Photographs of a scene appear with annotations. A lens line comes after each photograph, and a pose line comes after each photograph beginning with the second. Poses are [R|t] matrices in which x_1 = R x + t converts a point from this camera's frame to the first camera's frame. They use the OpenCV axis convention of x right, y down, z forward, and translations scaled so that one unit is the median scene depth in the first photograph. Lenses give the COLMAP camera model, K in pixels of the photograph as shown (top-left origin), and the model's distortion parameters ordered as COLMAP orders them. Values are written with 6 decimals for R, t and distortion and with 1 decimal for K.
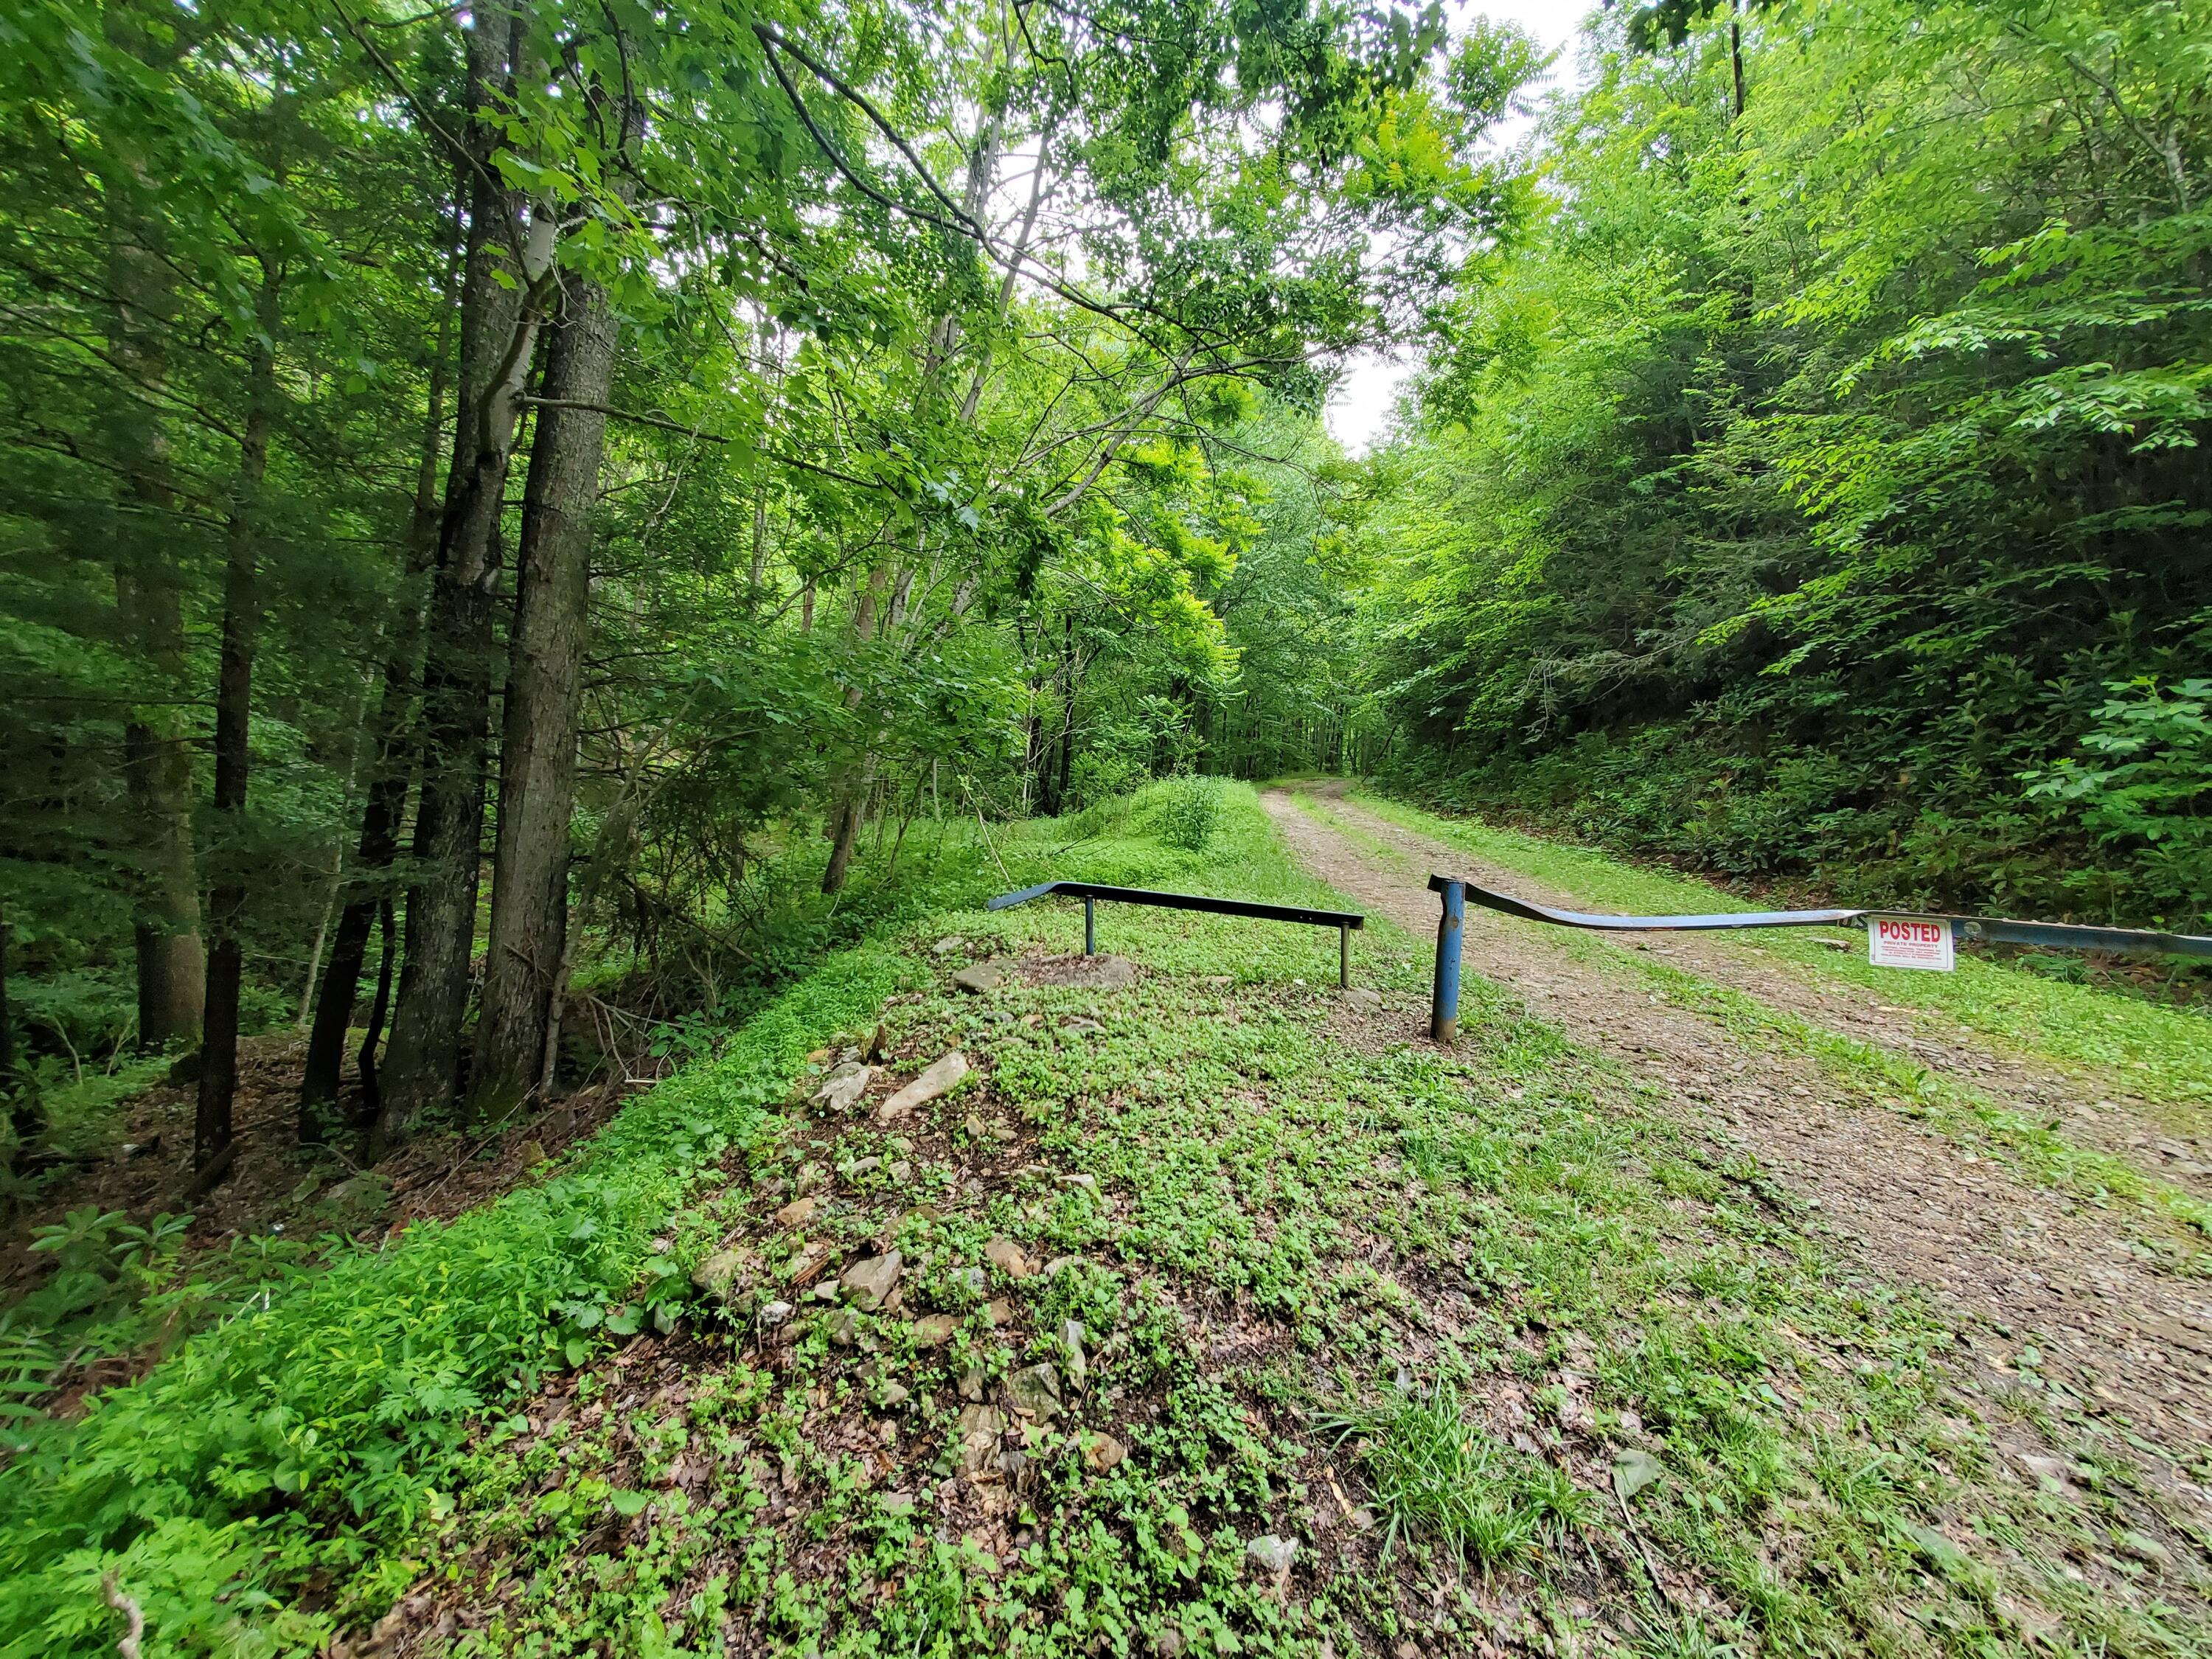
lens RADIAL K [[869.7, 0, 1094.4], [0, 869.7, 821.3], [0, 0, 1]] dist [0.001206, -0.001082]
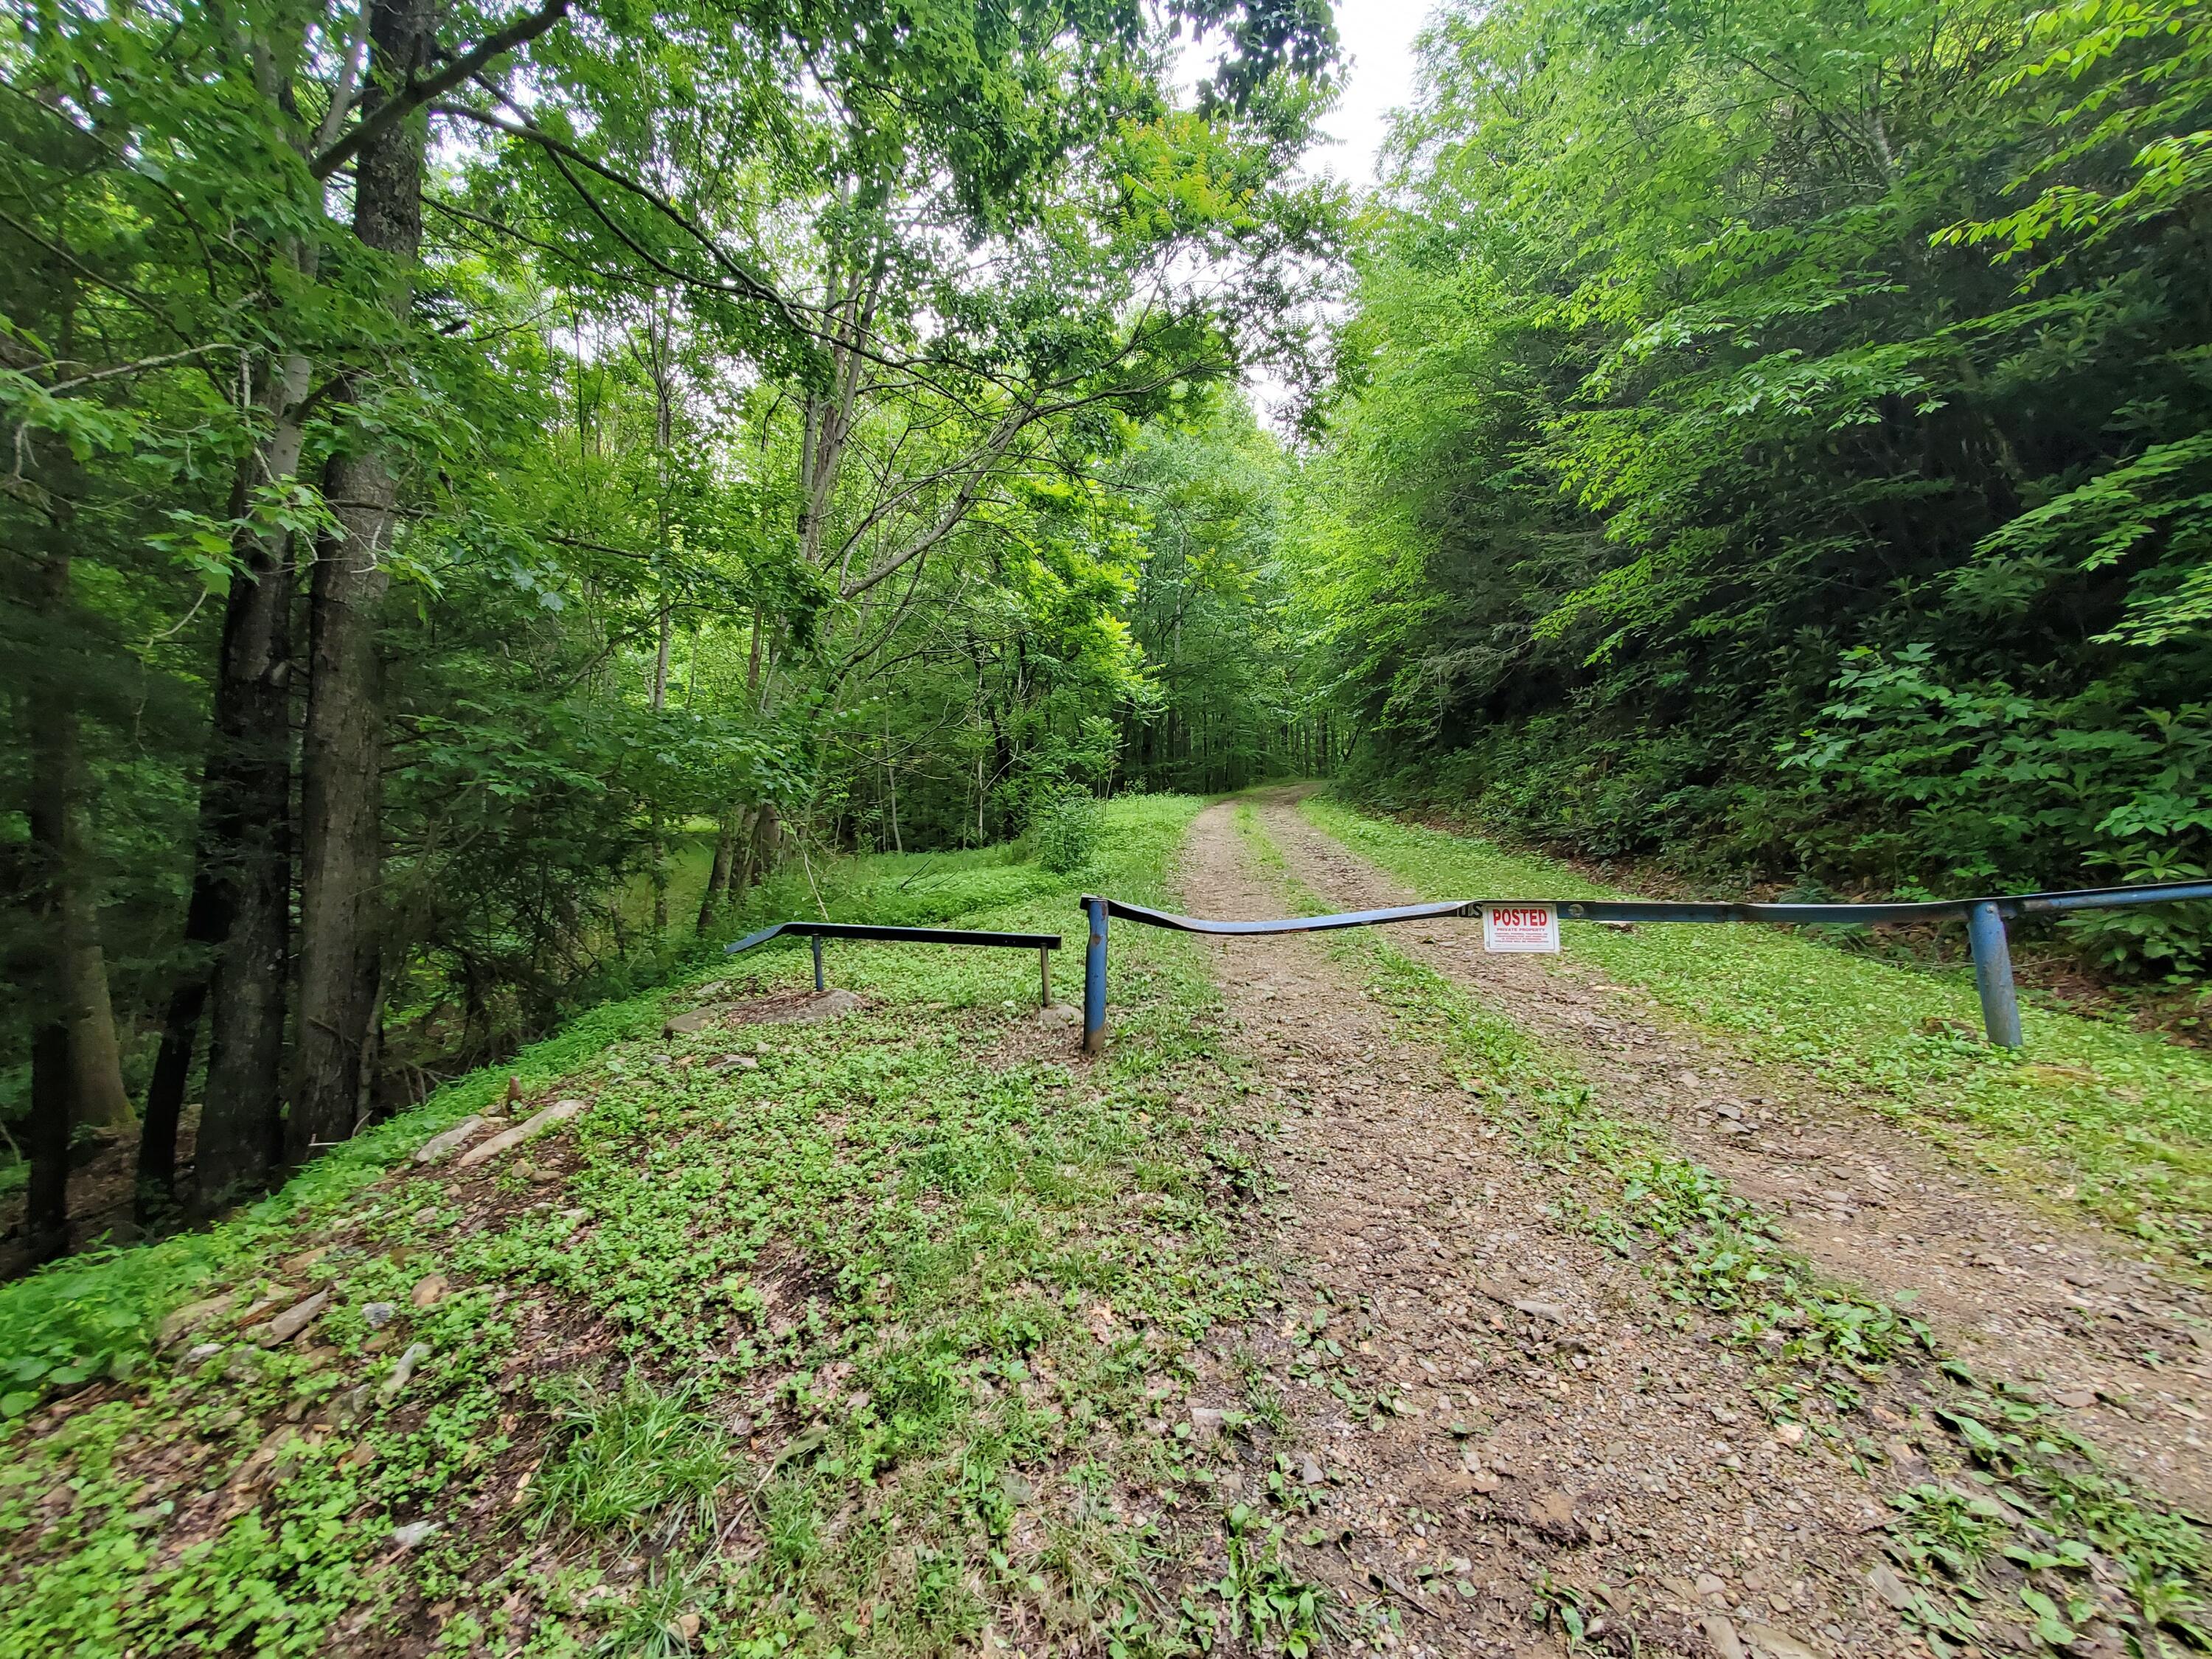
lens RADIAL K [[865.2, 0, 1091.9], [0, 865.2, 821.8], [0, 0, 1]] dist [0.000608, 0.000228]
pose [[0.997257, -0.072832, -0.013175, 0.172634], [0.072529, 0.997120, -0.022150, -0.001021], [0.014750, 0.021134, 0.999668, -0.020489]]
